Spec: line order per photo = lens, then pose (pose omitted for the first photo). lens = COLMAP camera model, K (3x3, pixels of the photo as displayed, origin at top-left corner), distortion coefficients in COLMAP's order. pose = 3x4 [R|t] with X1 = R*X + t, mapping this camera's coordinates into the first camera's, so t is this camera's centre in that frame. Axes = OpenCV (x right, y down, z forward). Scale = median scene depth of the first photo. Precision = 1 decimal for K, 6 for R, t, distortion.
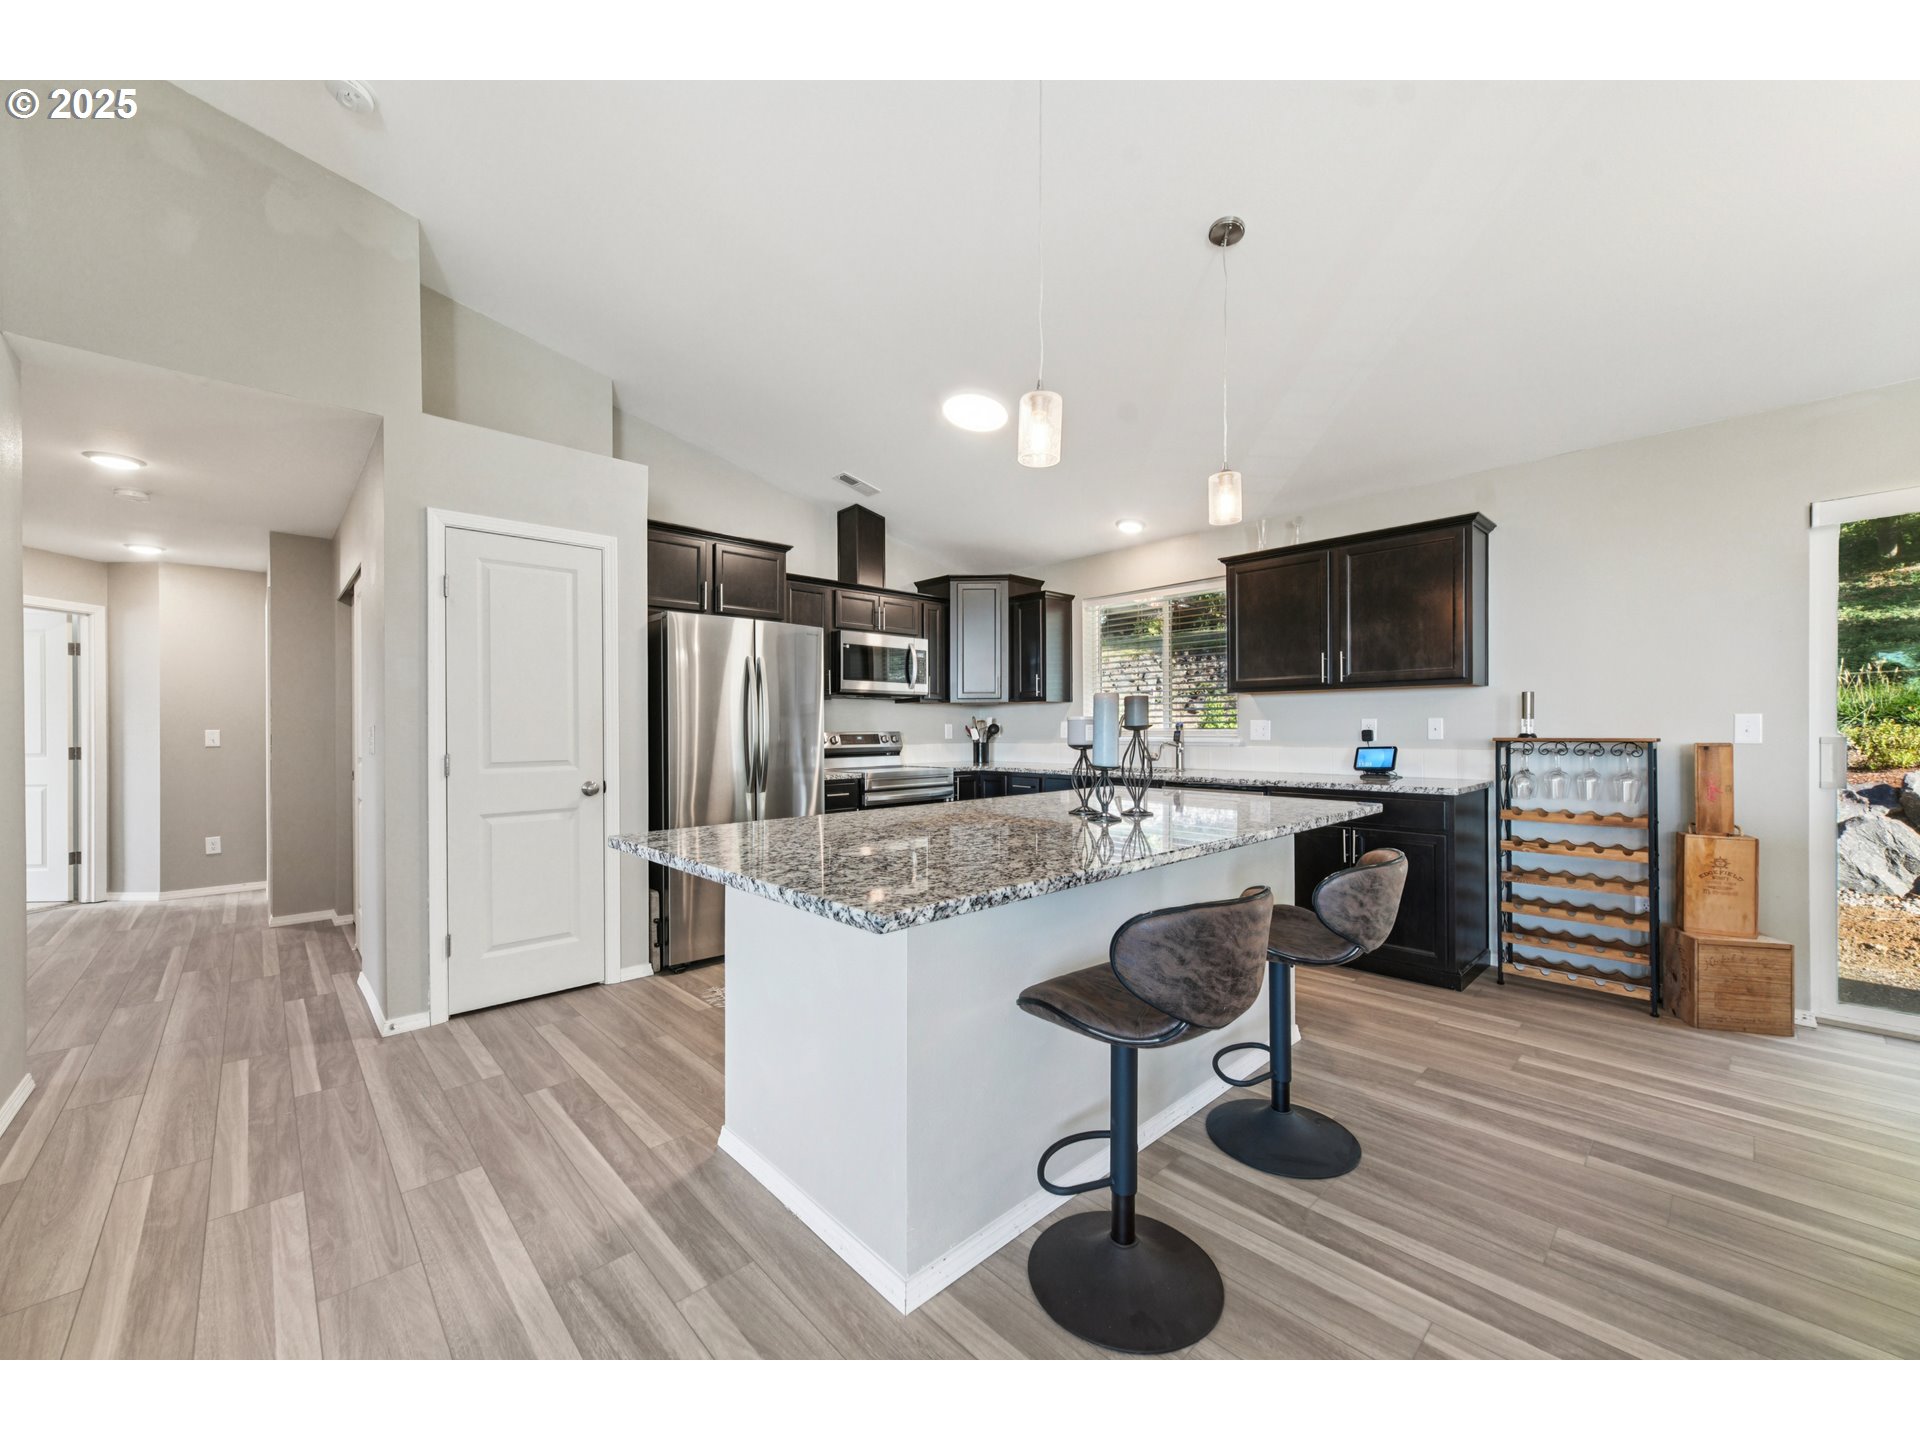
lens RADIAL K [[756.0, 0, 952.2], [0, 756.0, 725.4], [0, 0, 1]] dist [0.001912, -0.000071]
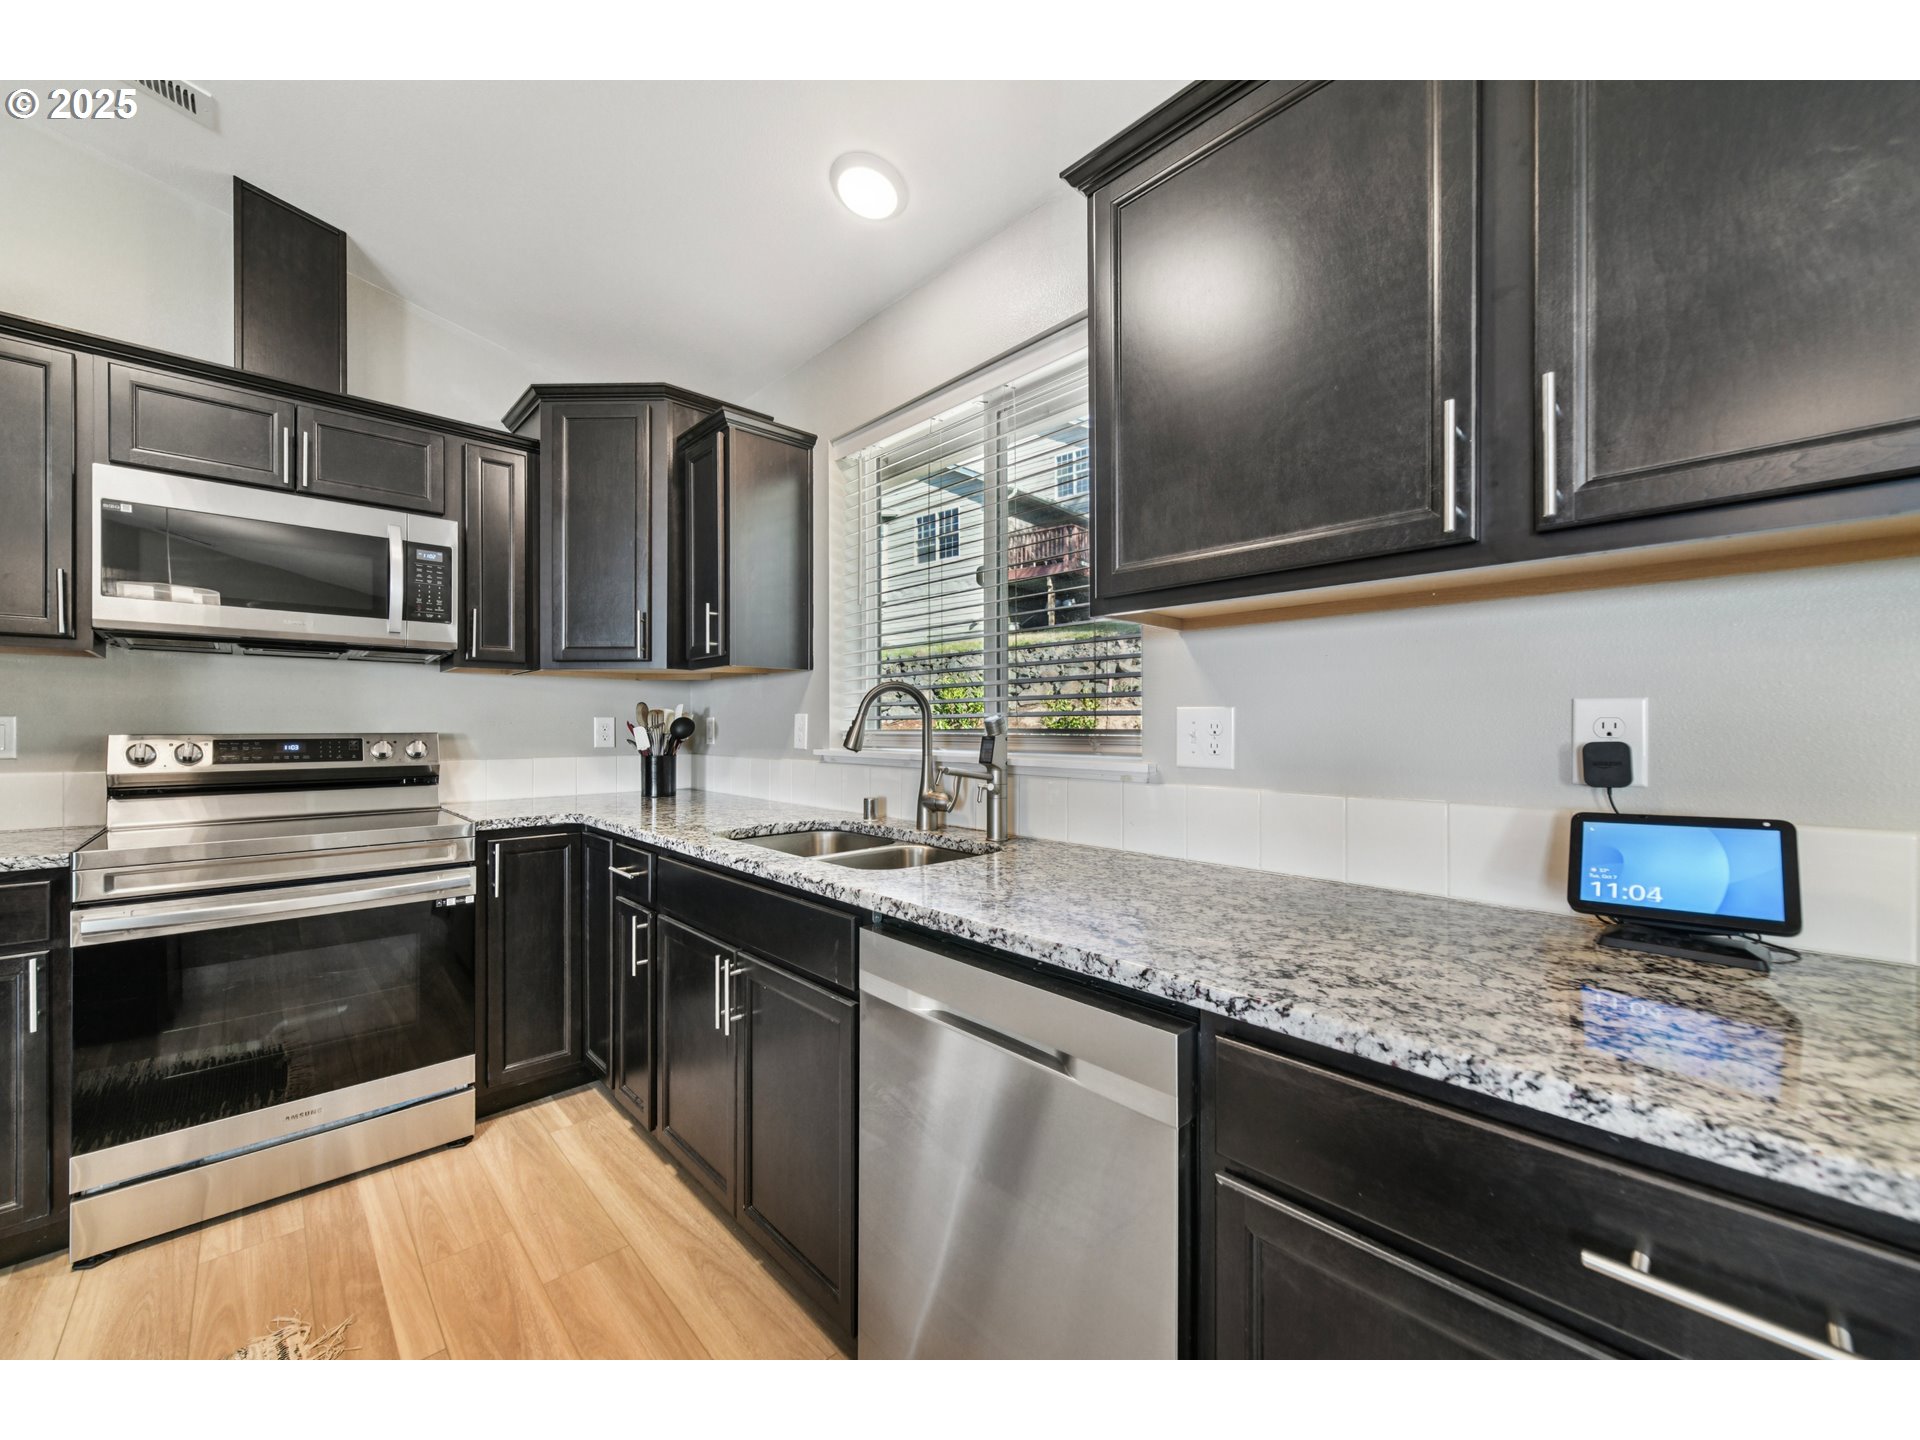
lens RADIAL K [[756.0, 0, 944.7], [0, 756.0, 719.8], [0, 0, 1]] dist [0.001912, -0.000071]
pose [[0.999948, 0.005960, 0.008320, 0.268723], [-0.005936, 0.999978, -0.002897, -0.000094], [-0.008337, 0.002847, 0.999961, 0.621455]]
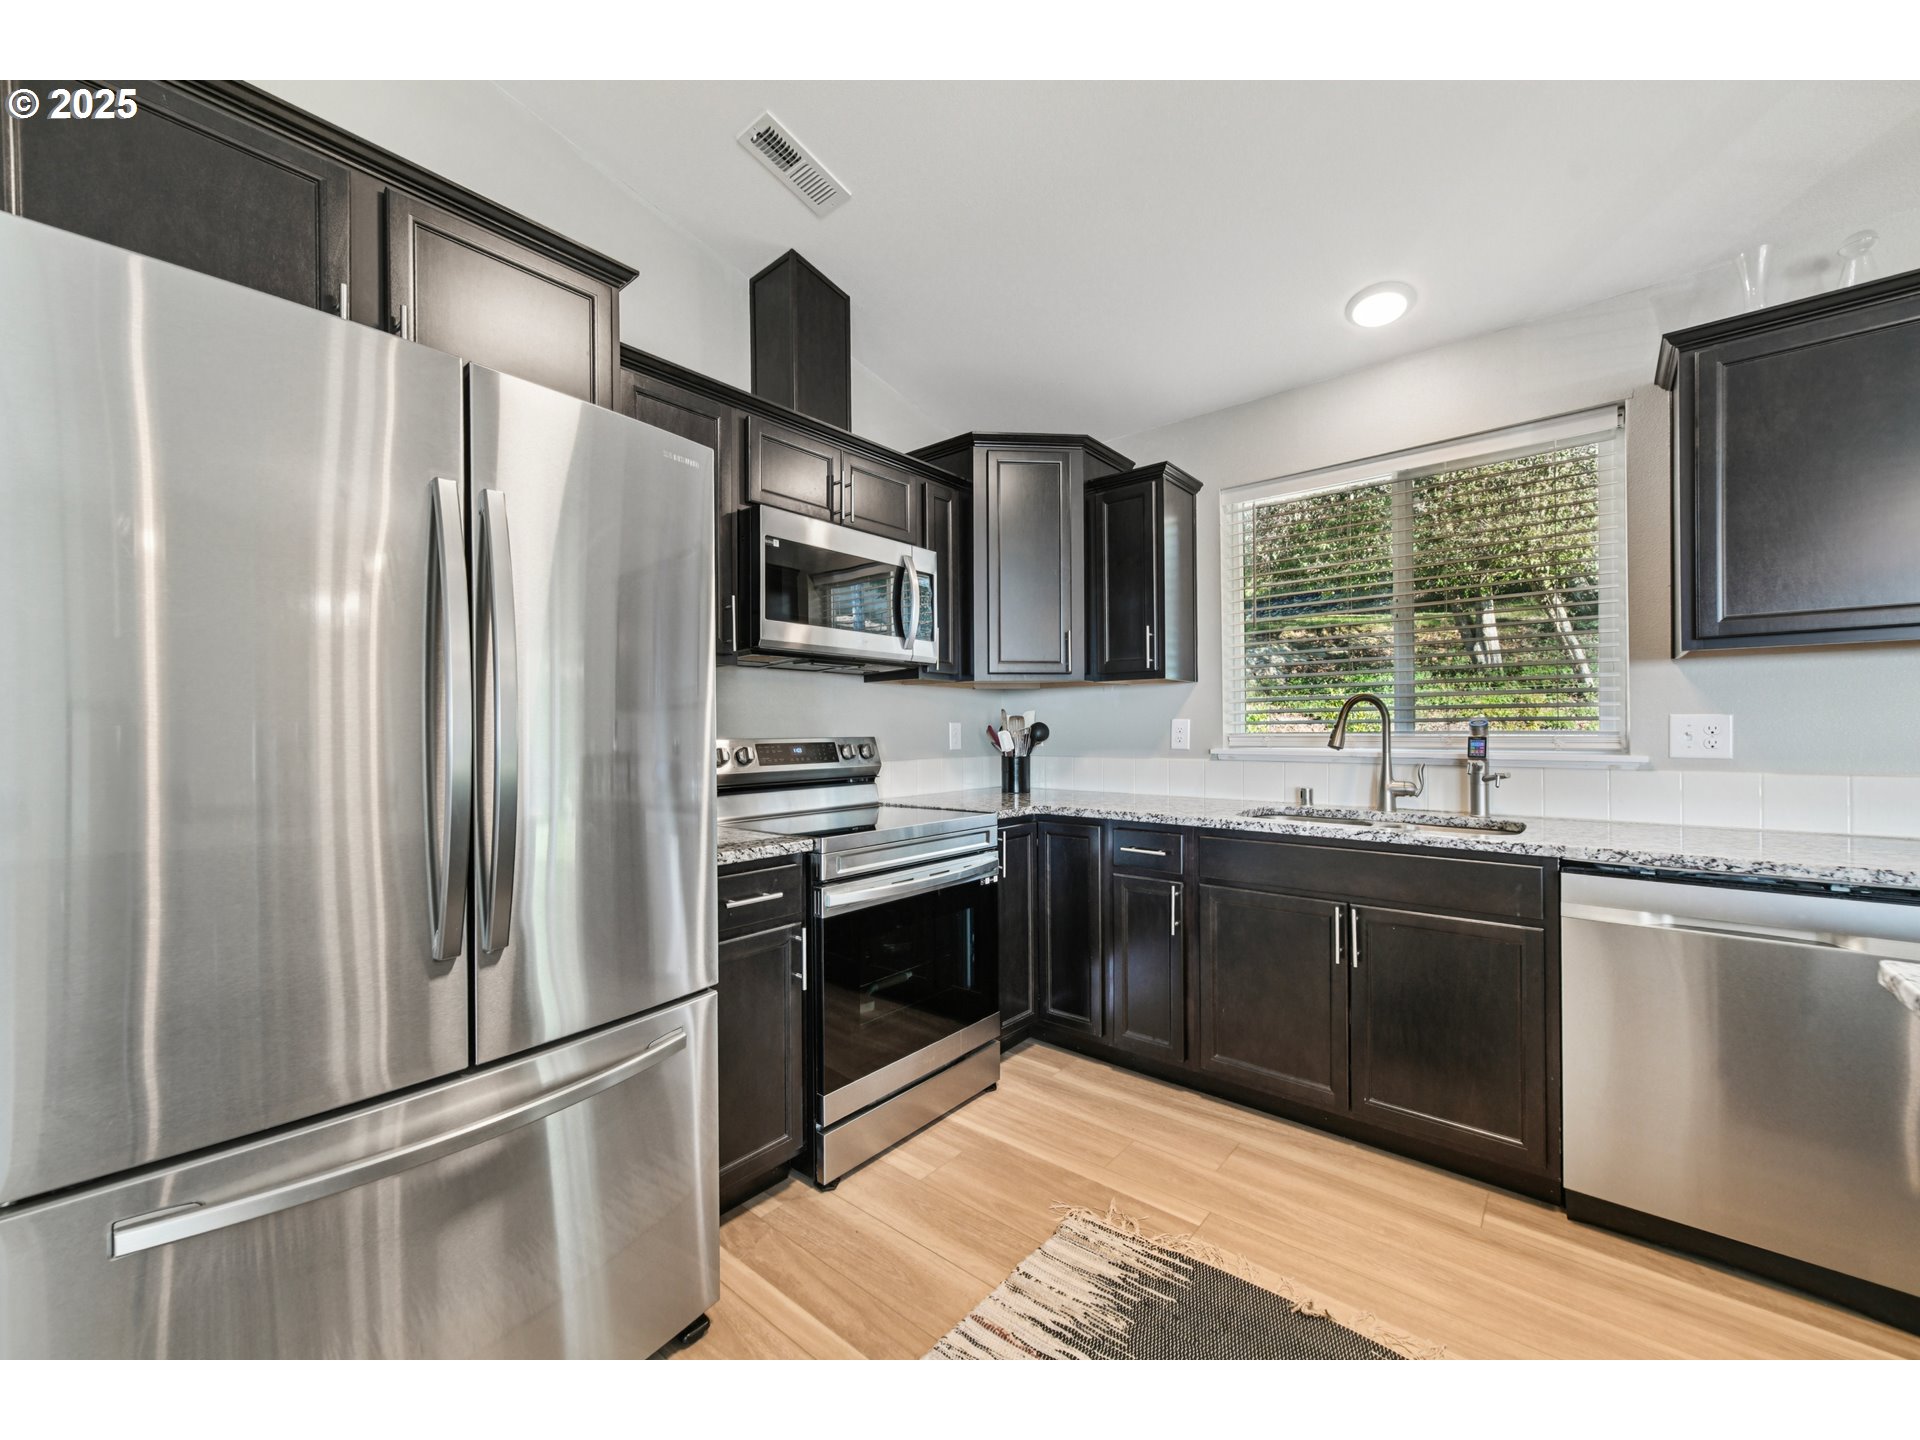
lens RADIAL K [[756.0, 0, 957.6], [0, 756.0, 722.5], [0, 0, 1]] dist [0.001912, -0.000071]
pose [[0.992262, 0.002219, 0.124144, -0.088503], [-0.001600, 0.999986, -0.005085, 0.001080], [-0.124154, 0.004847, 0.992251, 0.558074]]
